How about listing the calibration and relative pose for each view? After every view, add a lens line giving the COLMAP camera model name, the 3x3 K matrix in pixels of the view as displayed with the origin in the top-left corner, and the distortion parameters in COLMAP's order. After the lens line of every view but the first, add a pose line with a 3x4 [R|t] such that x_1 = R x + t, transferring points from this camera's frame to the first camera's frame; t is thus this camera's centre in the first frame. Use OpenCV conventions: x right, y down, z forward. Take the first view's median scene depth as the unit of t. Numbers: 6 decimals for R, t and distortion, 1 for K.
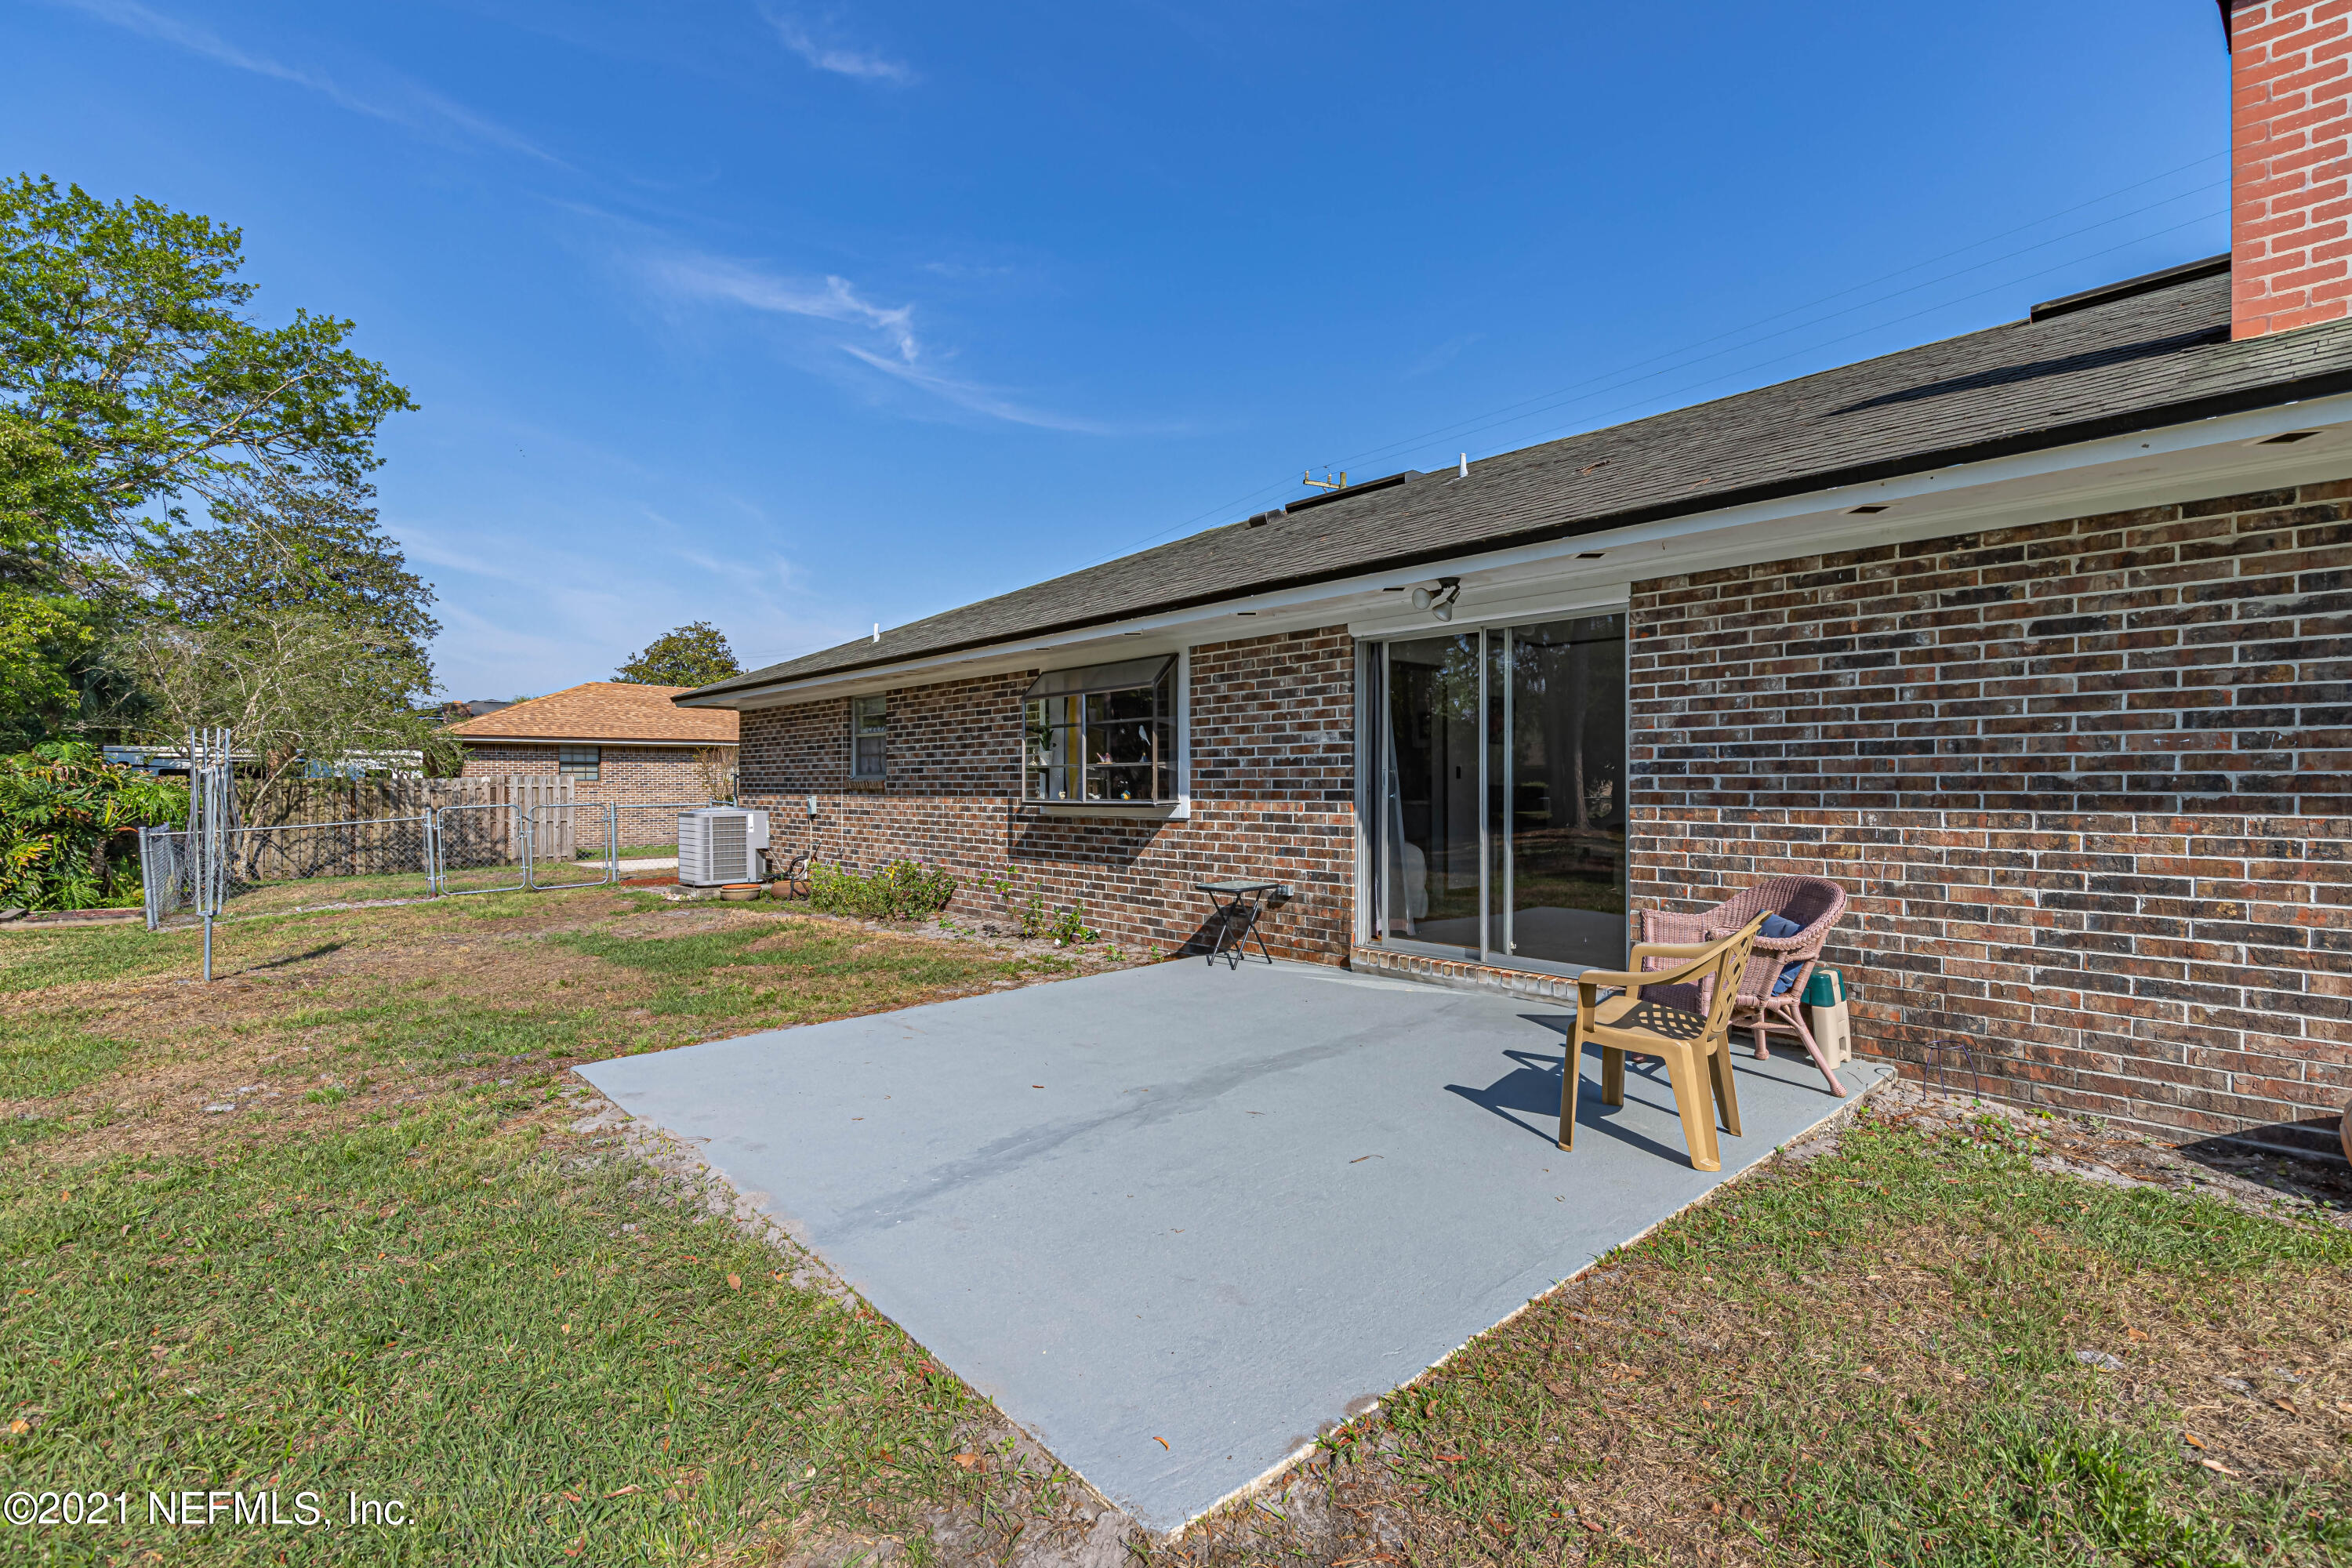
lens RADIAL K [[1063.7, 0, 1176.0], [0, 1063.7, 784.0], [0, 0, 1]] dist [0.000178, 0.000219]
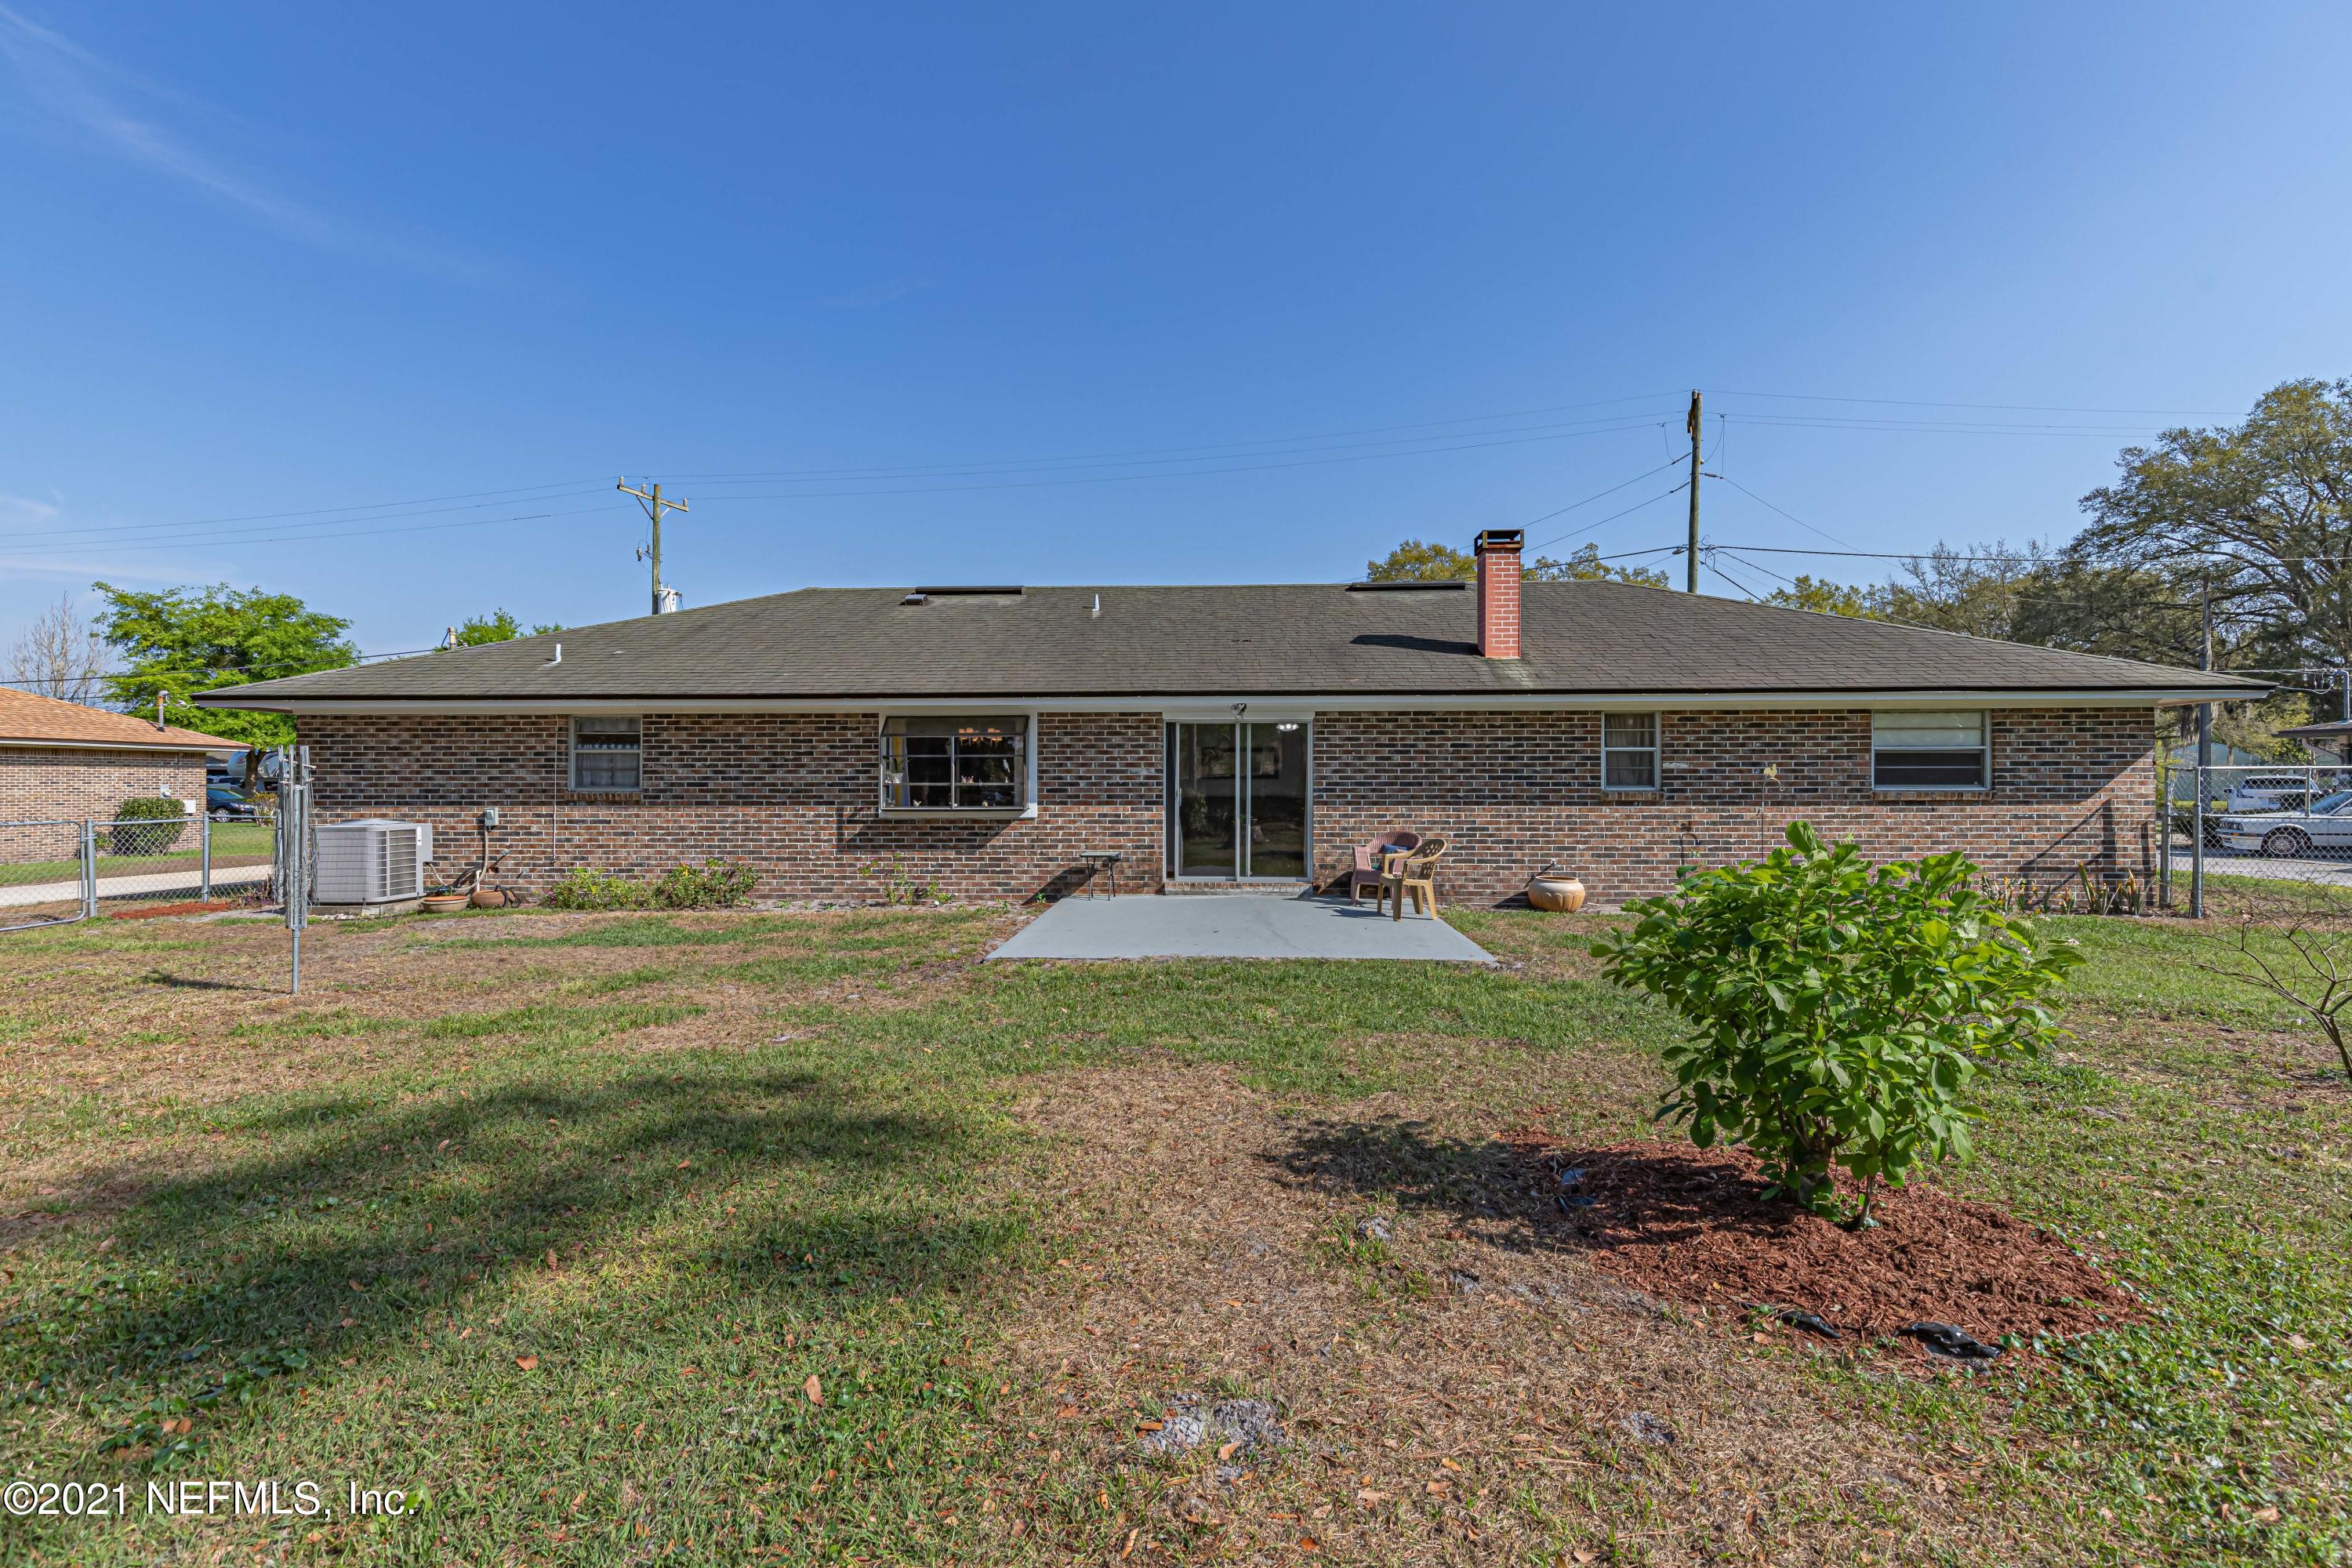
lens RADIAL K [[1065.8, 0, 1176.0], [0, 1065.8, 784.0], [0, 0, 1]] dist [0.014780, -0.000136]
pose [[0.703729, 0.005415, 0.710448, -0.857171], [-0.001617, 0.999981, -0.006019, -0.008172], [-0.710467, 0.003087, 0.703724, -0.259544]]
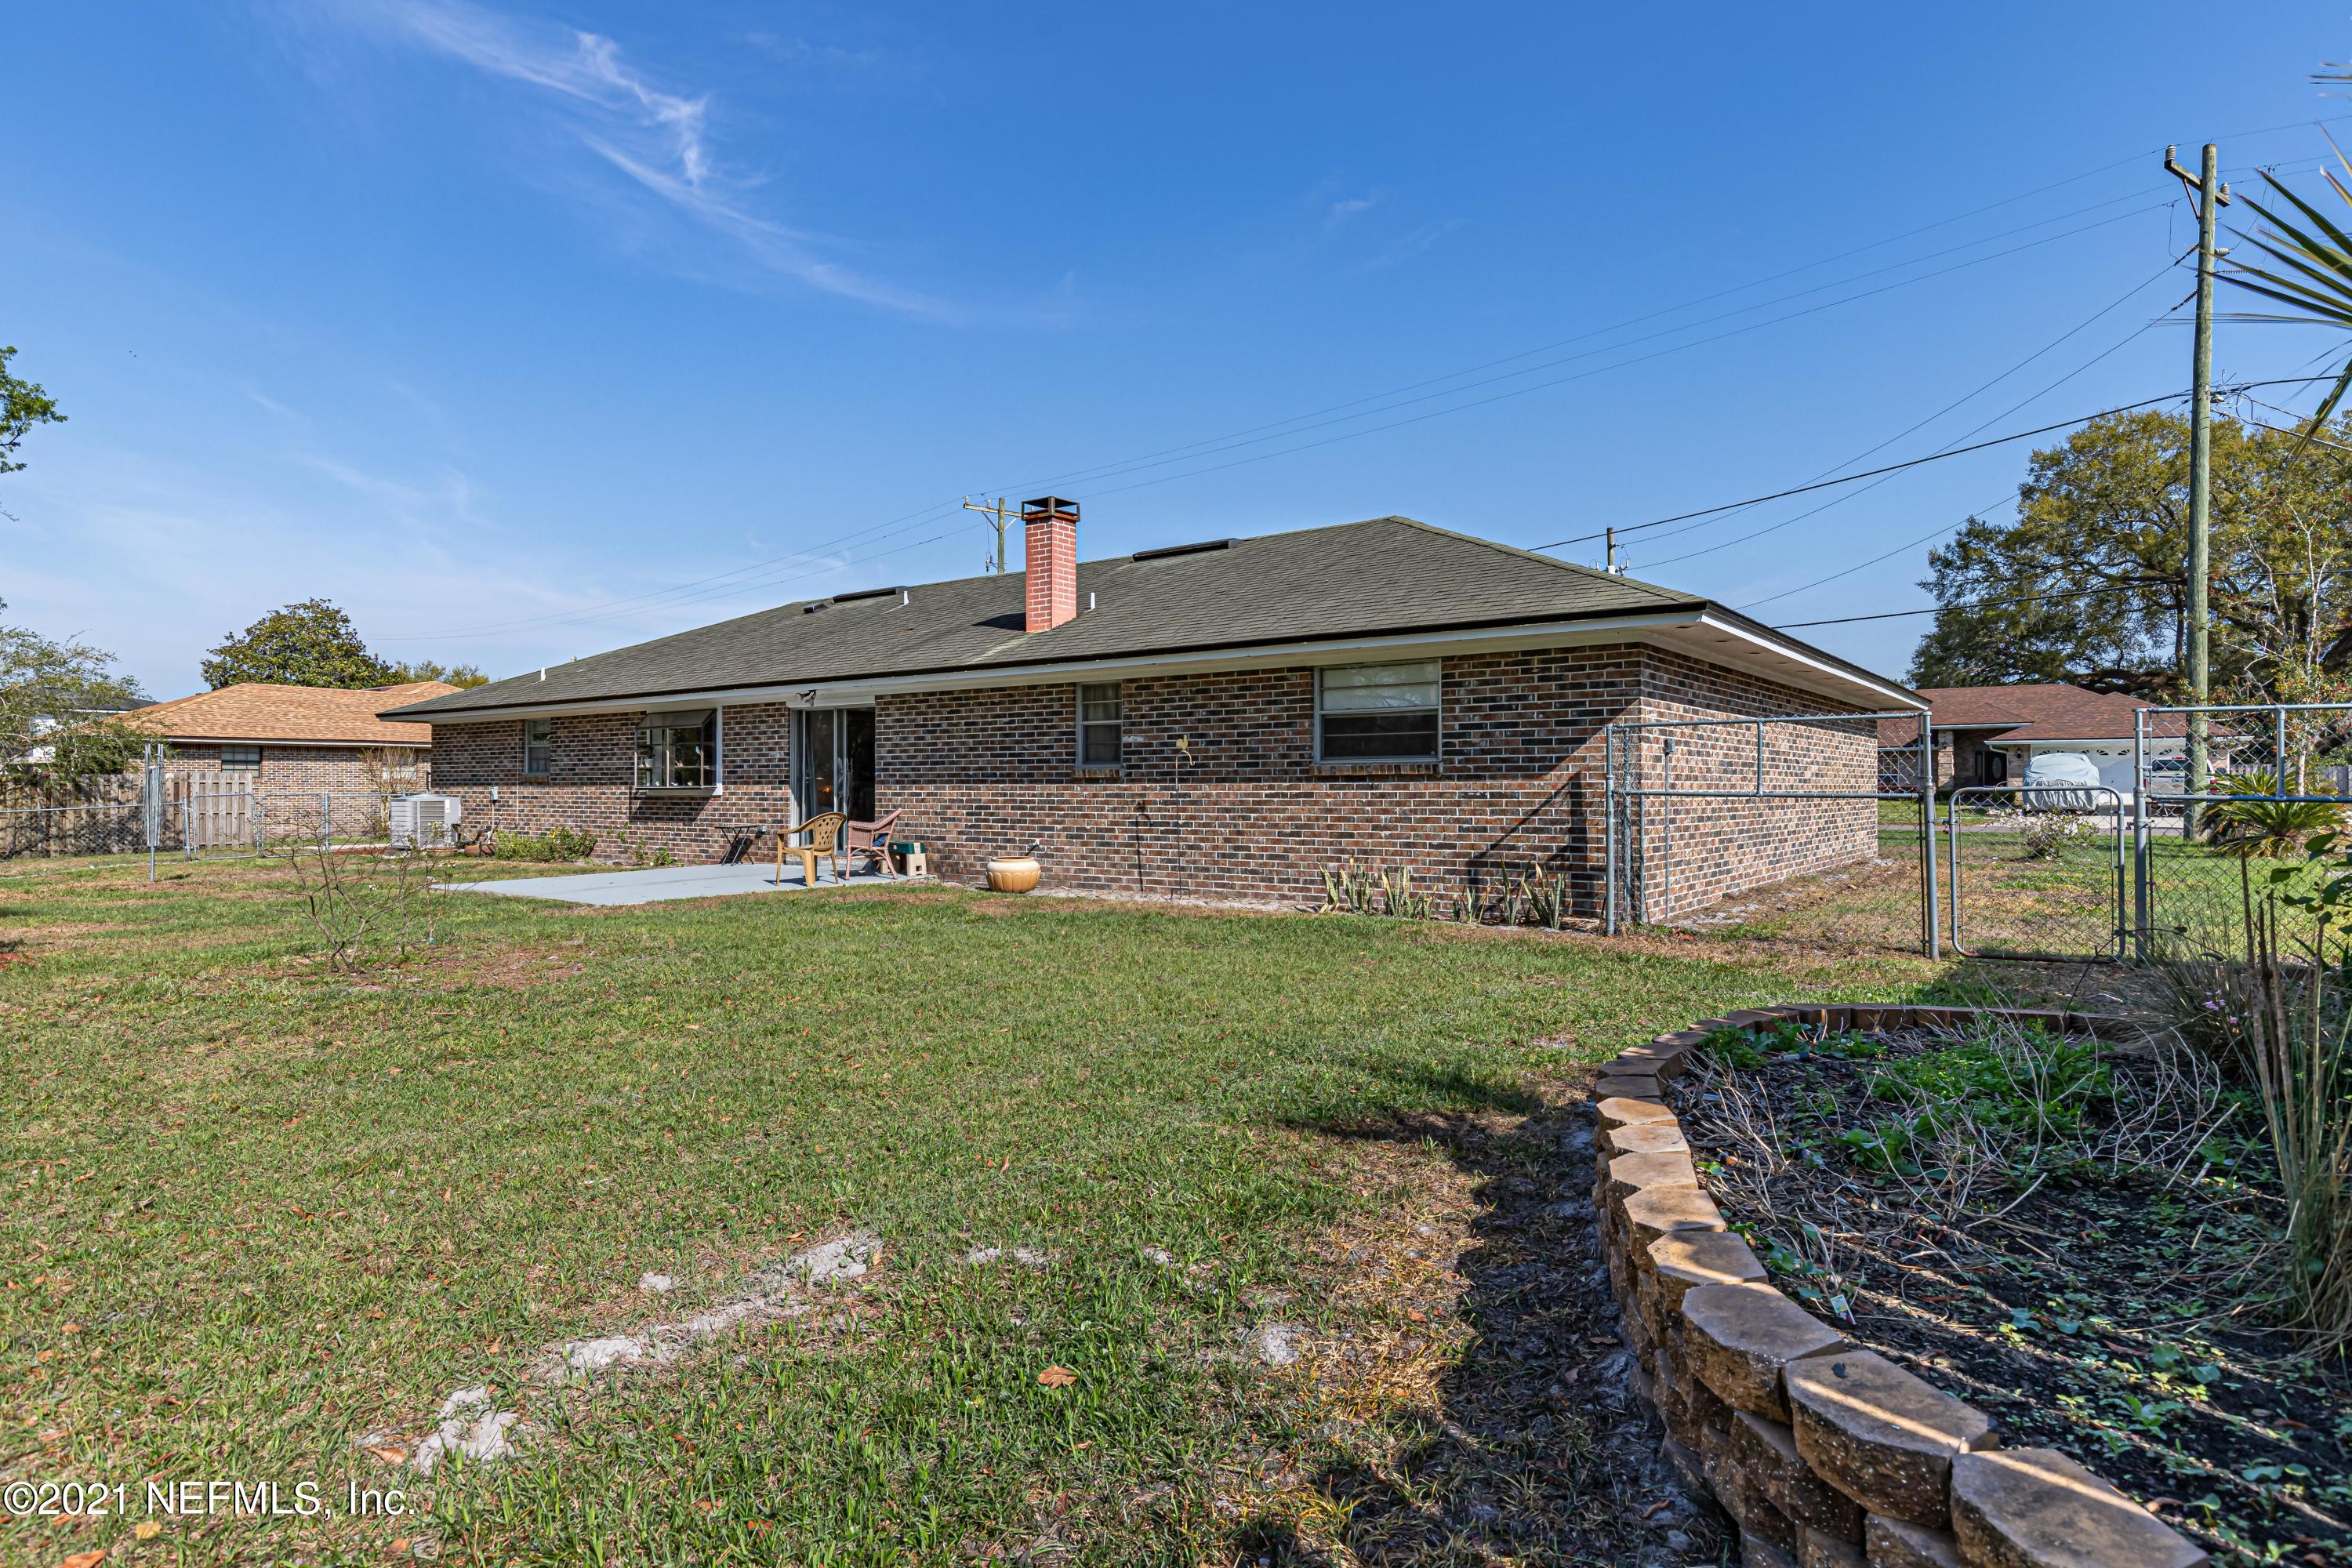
lens RADIAL K [[1251.6, 0, 1176.0], [0, 1251.6, 784.0], [0, 0, 1]] dist [0.005270, -0.013507]
pose [[0.979803, 0.000780, 0.199966, 0.311155], [-0.000403, 0.999998, -0.001927, 0.013905], [-0.199967, 0.001807, 0.979801, -1.177813]]
